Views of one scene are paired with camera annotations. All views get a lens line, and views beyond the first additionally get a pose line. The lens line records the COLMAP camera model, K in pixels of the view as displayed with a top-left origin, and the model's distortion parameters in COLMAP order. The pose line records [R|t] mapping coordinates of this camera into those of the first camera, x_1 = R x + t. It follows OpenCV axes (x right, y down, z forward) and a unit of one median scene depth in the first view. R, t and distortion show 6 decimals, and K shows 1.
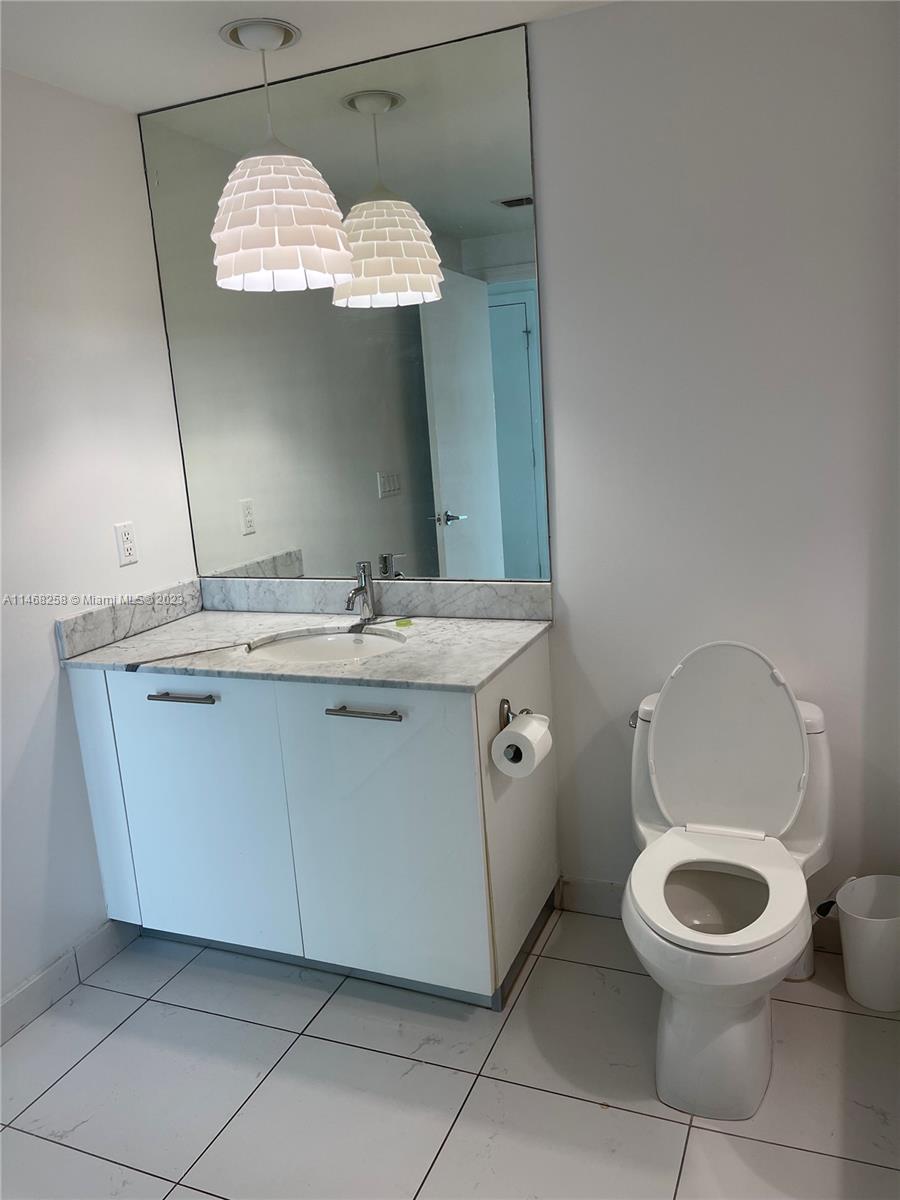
lens RADIAL K [[900.5, 0, 453.2], [0, 900.5, 601.9], [0, 0, 1]] dist [0.068137, -0.087901]
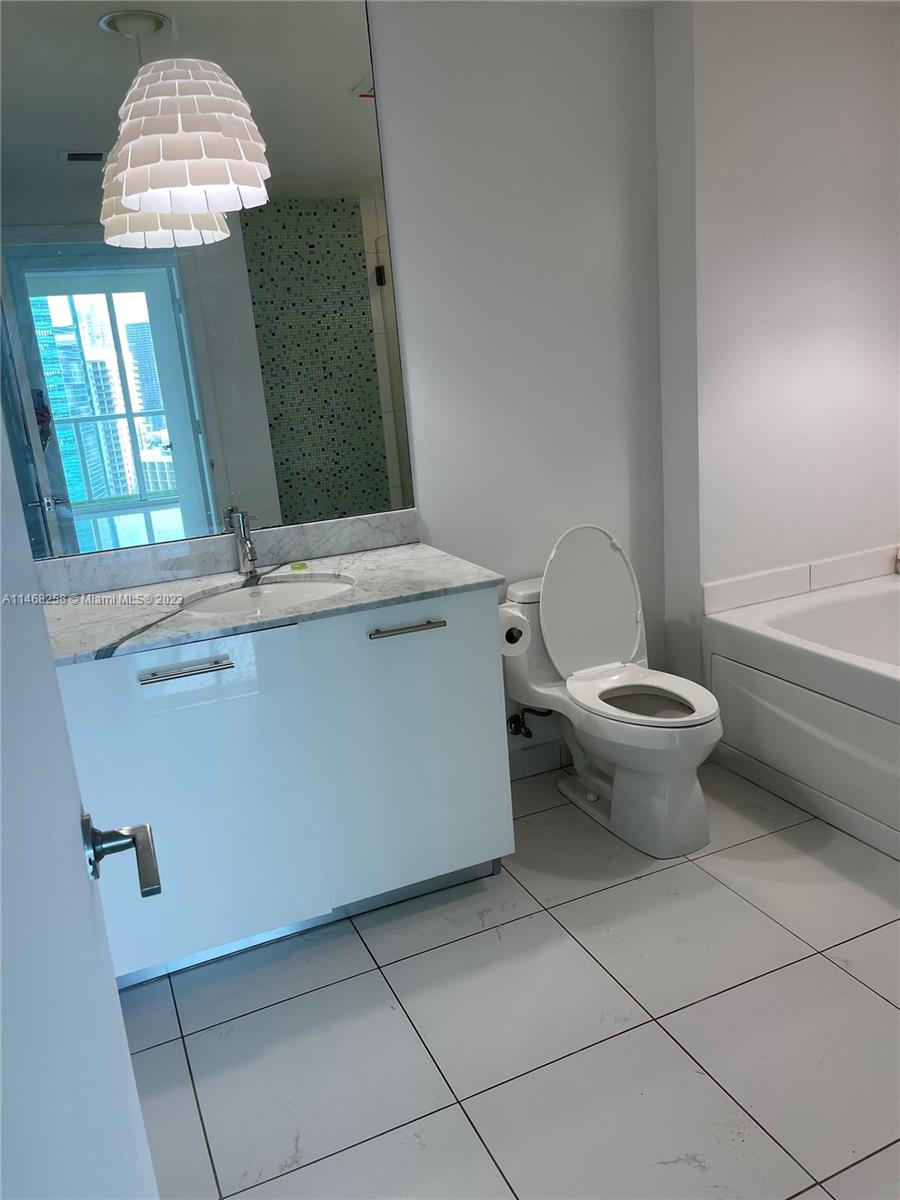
lens RADIAL K [[900.5, 0, 457.6], [0, 900.5, 594.9], [0, 0, 1]] dist [0.068137, -0.087901]
pose [[0.697484, -0.170855, 0.695935, -0.714288], [0.183448, 0.981371, 0.057074, 0.033418], [-0.692722, 0.087860, 0.715833, 0.191298]]
